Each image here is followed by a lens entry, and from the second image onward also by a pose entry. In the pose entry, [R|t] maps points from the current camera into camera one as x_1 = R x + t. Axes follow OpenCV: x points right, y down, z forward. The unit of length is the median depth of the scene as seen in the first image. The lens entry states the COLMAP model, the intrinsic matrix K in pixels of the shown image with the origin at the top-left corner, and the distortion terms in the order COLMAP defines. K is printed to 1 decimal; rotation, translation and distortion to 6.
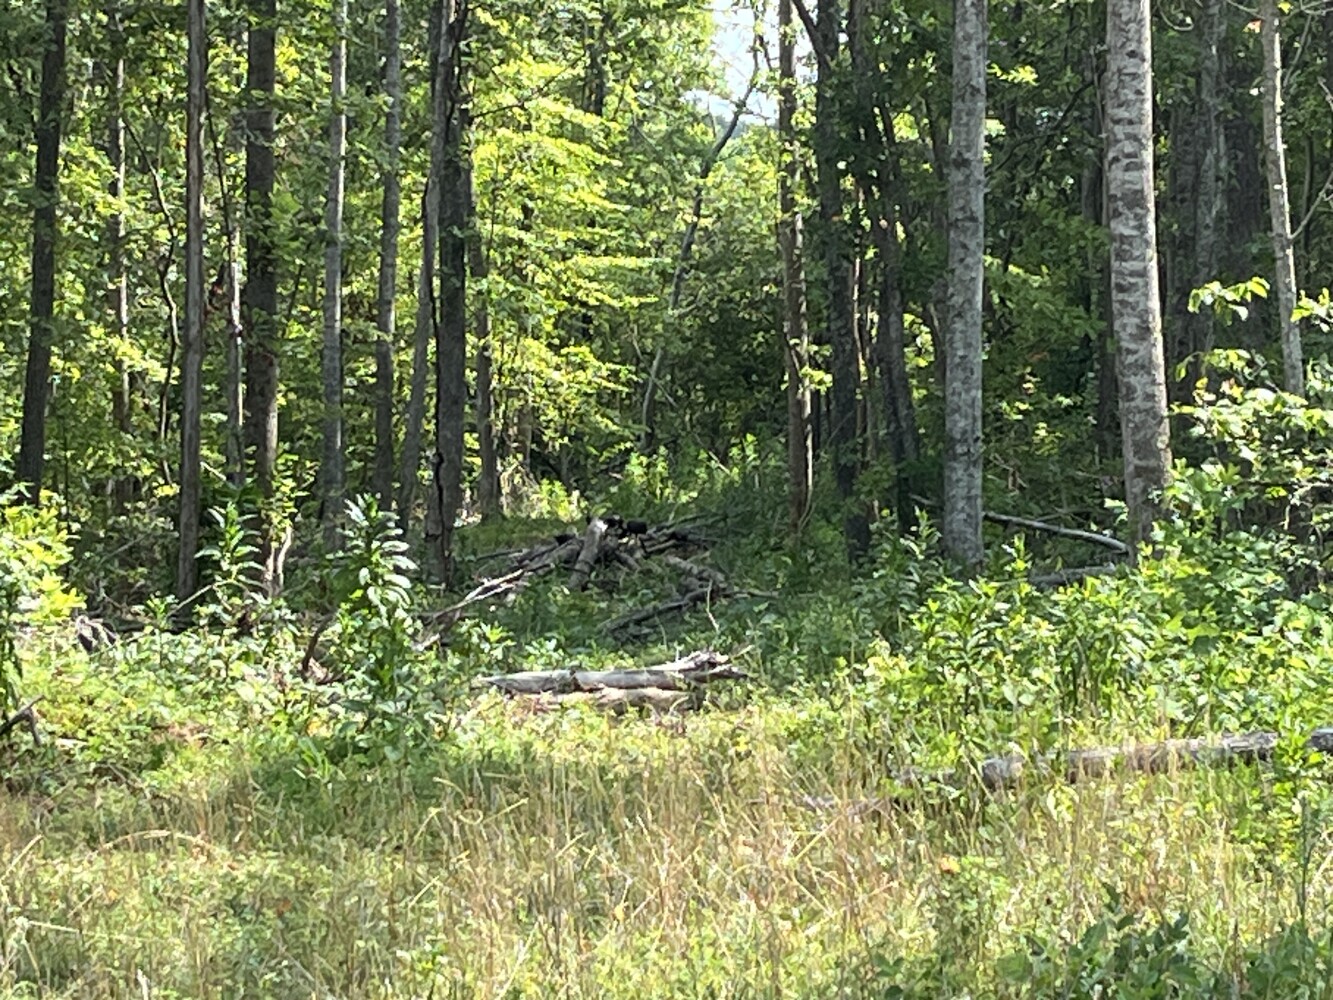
lens RADIAL K [[4408.5, 0, 666.0], [0, 4408.5, 496.1], [0, 0, 1]] dist [-0.049089, 0.000000]
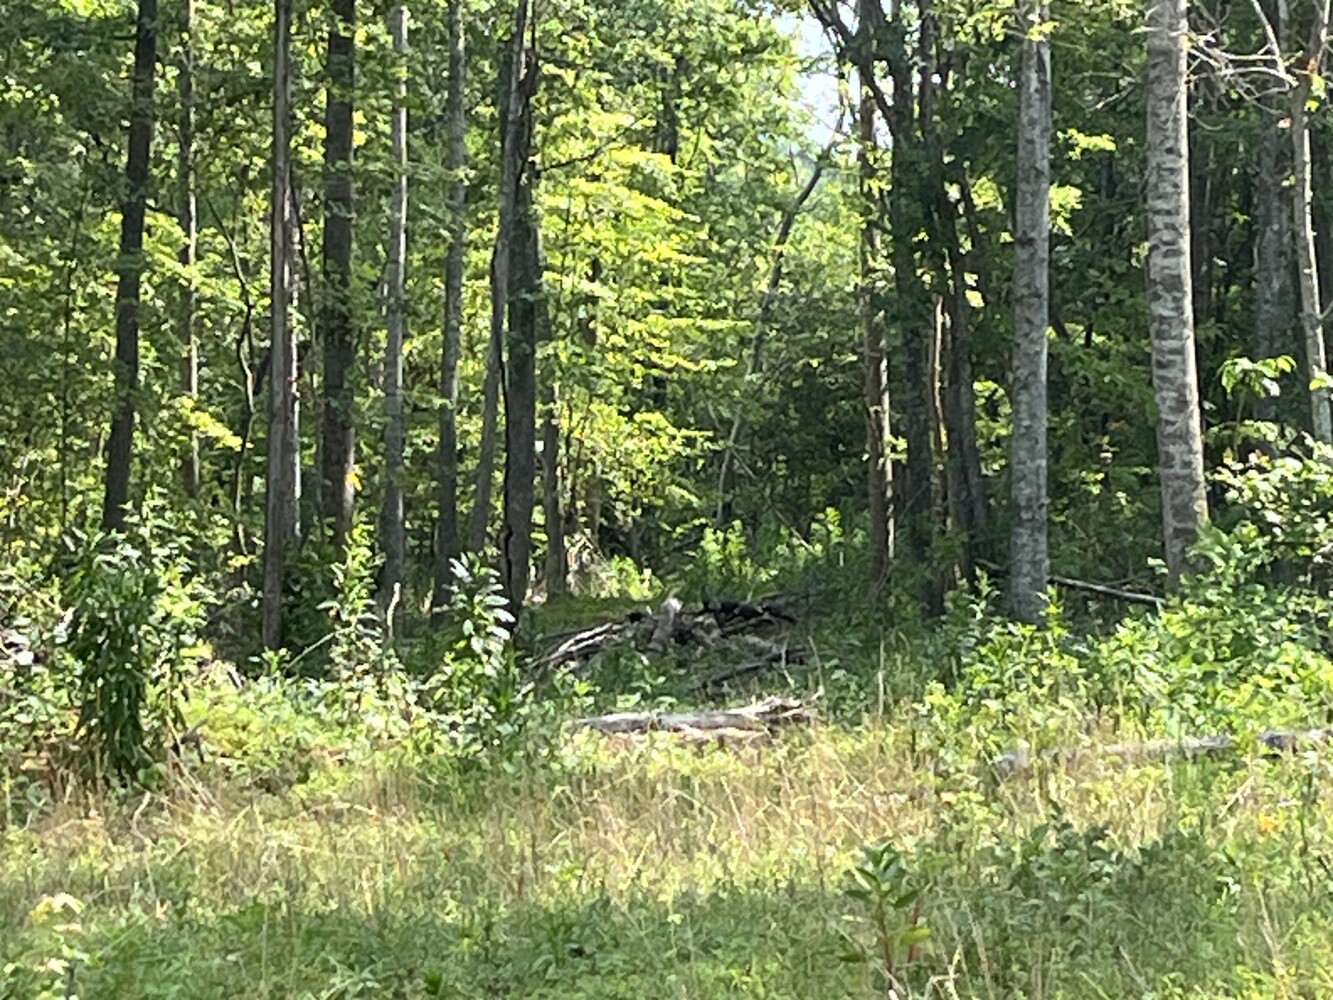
lens RADIAL K [[5051.0, 0, 667.3], [0, 5051.0, 501.3], [0, 0, 1]] dist [-0.286124, 0.000000]
pose [[0.999883, 0.000399, -0.015306, 0.000206], [-0.000648, 0.999868, -0.016231, 0.005723], [0.015298, 0.016239, 0.999751, -0.204390]]
